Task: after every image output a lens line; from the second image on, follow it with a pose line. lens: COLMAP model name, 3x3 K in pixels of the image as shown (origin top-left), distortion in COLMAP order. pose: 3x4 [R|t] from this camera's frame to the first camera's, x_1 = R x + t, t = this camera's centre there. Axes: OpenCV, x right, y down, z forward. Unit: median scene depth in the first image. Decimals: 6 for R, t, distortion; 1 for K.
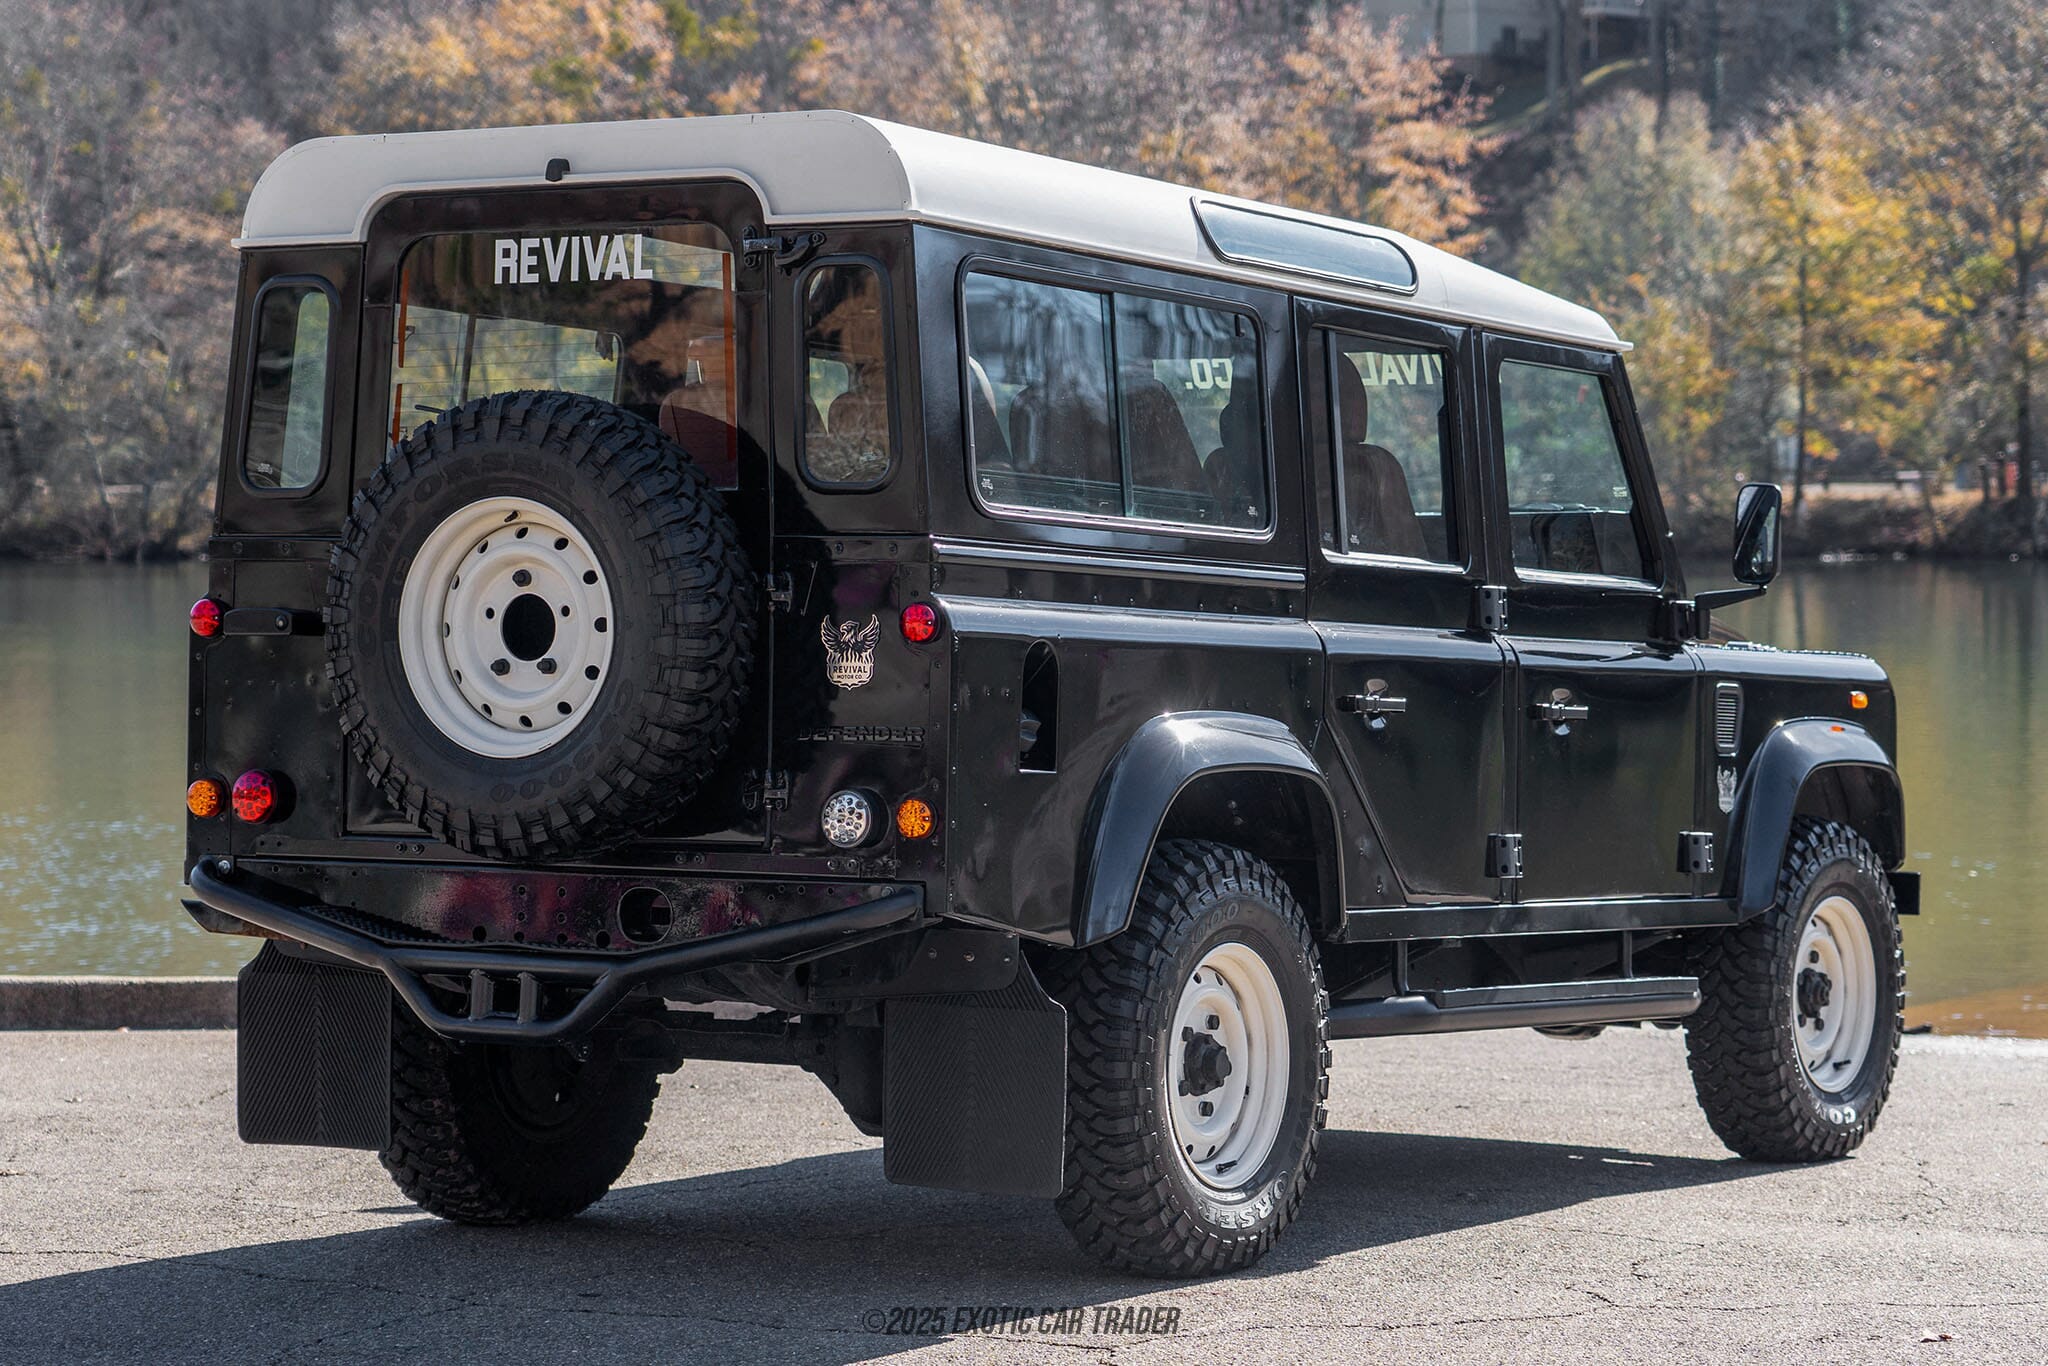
lens RADIAL K [[5327.8, 0, 1024.0], [0, 5327.8, 683.0], [0, 0, 1]] dist [-0.528447, 13.272537]
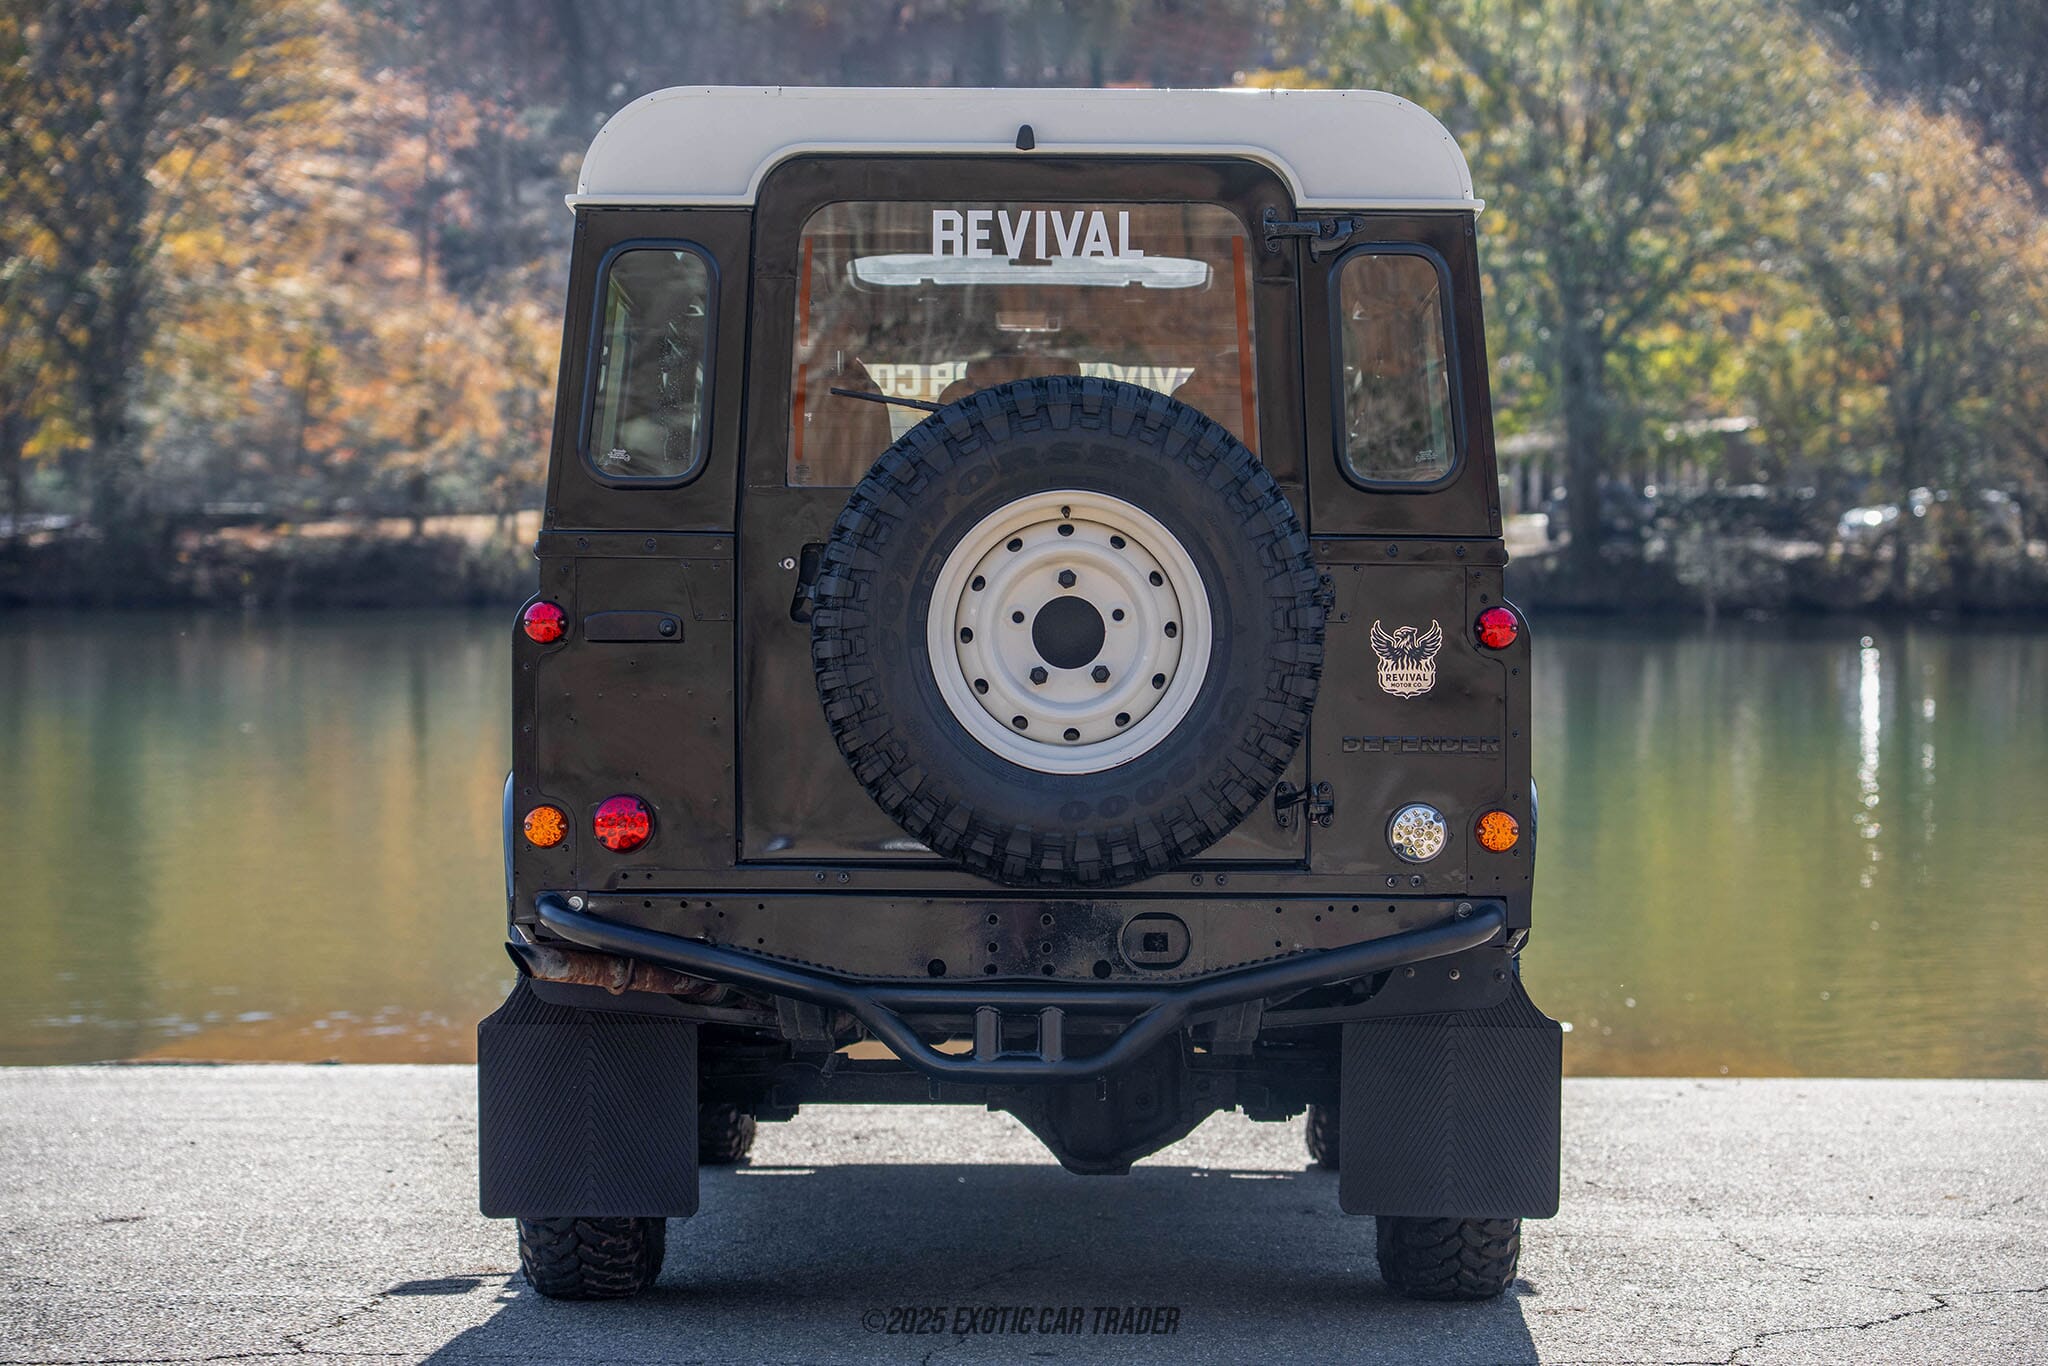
lens RADIAL K [[5322.3, 0, 1024.0], [0, 5322.3, 683.0], [0, 0, 1]] dist [-0.007115, -0.250872]
pose [[0.852573, -0.000678, 0.522607, -0.573623], [0.005814, 0.999950, -0.008188, 0.005760], [-0.522575, 0.010019, 0.852534, 0.211431]]
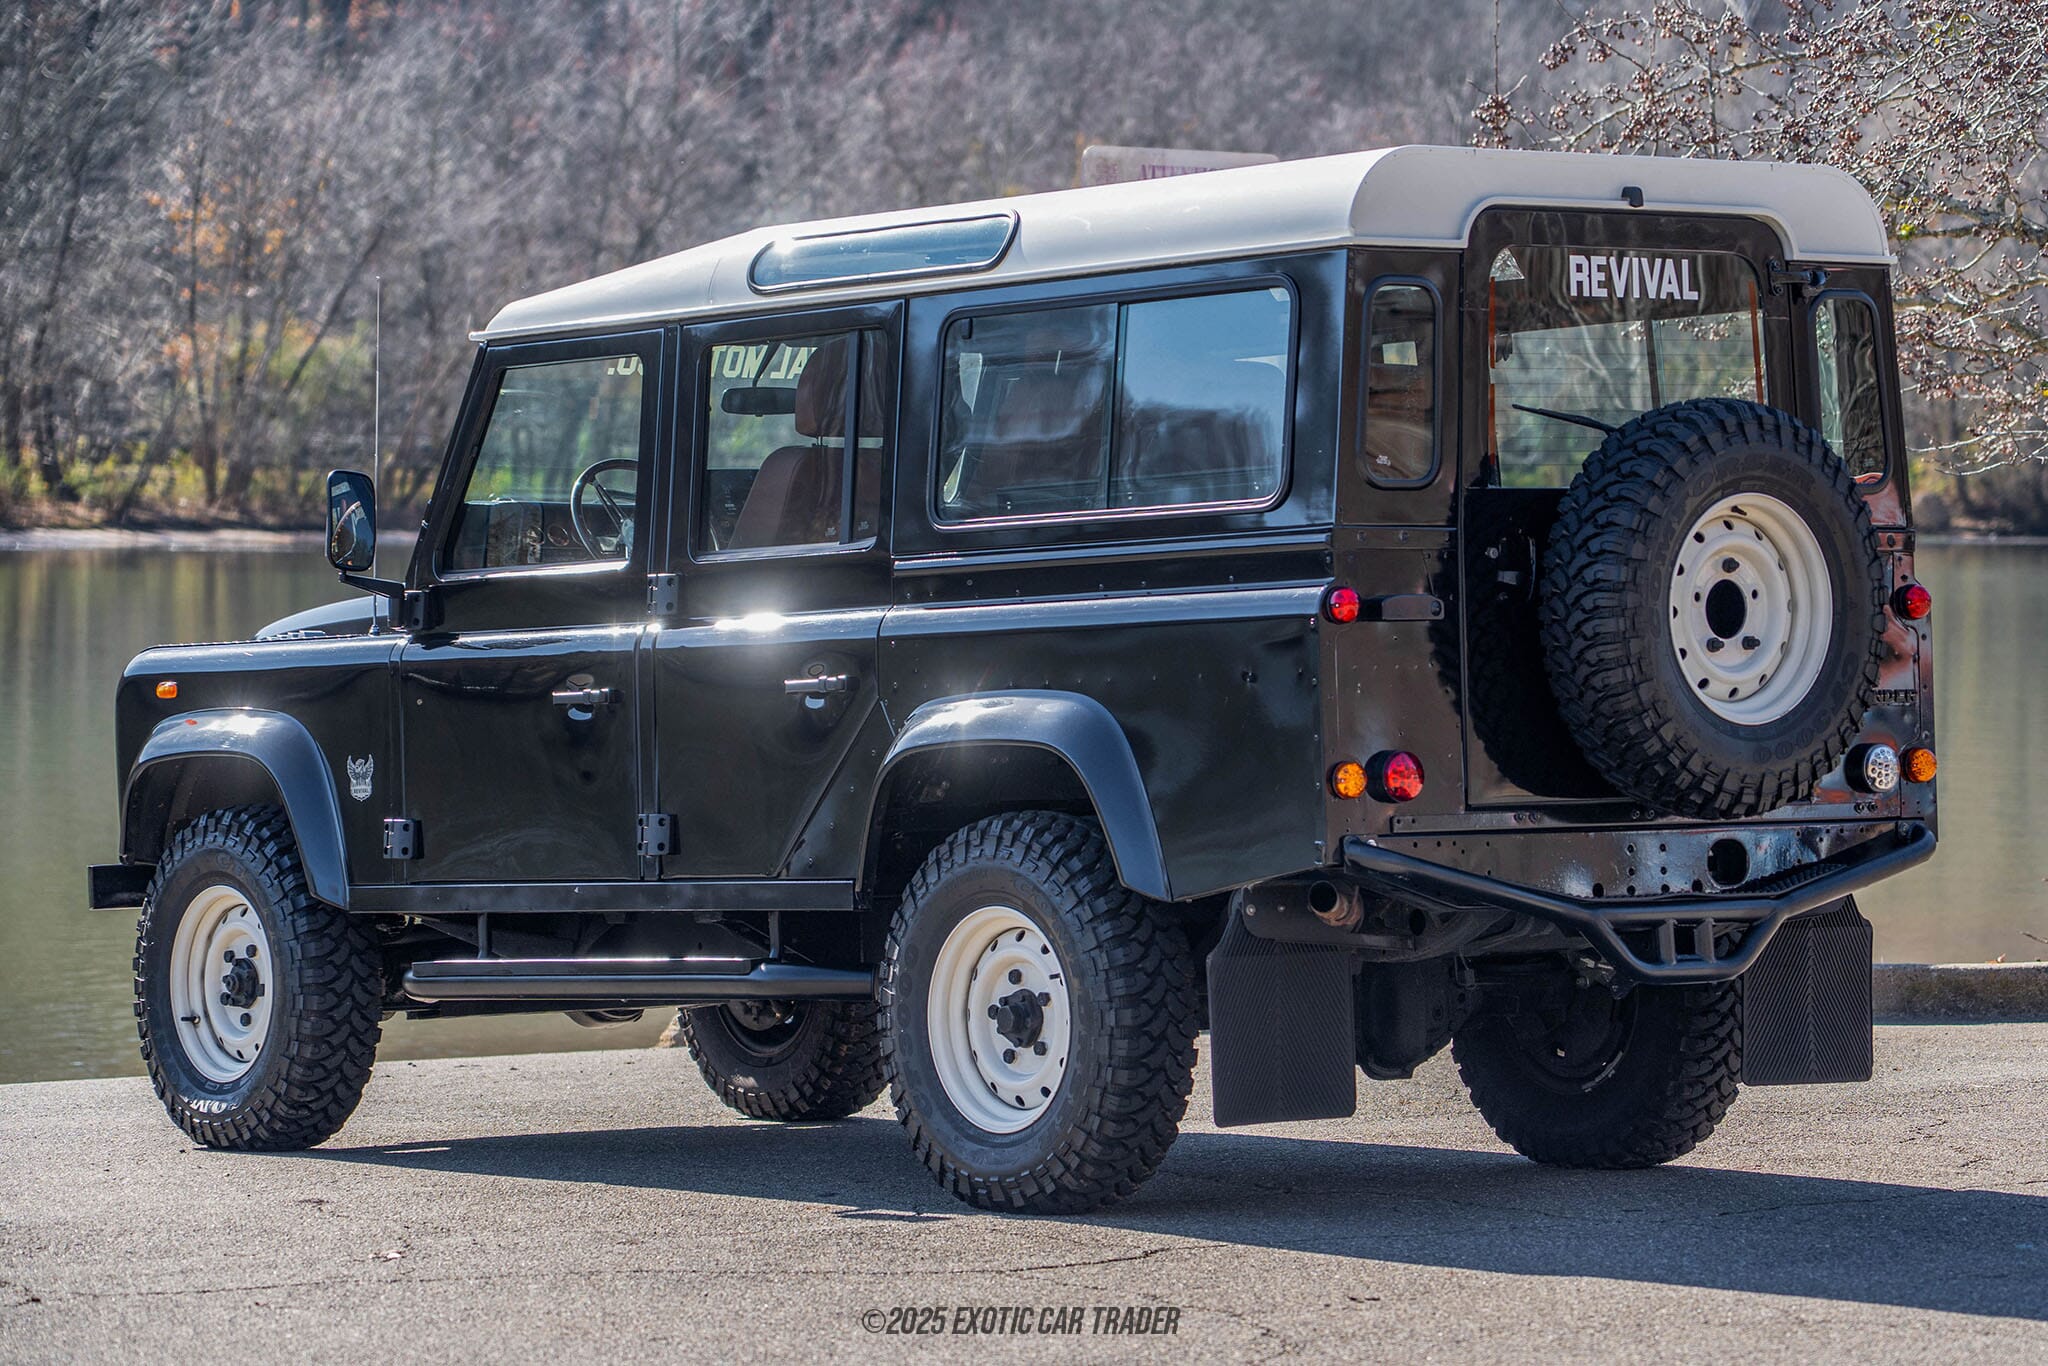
lens RADIAL K [[6814.1, 0, 1024.0], [0, 6814.1, 683.0], [0, 0, 1]] dist [0.101908, 1.465527]
pose [[0.345591, -0.015739, 0.938253, -1.472956], [0.023419, 0.999693, 0.008144, -0.009890], [-0.938093, 0.019158, 0.345853, 0.629534]]
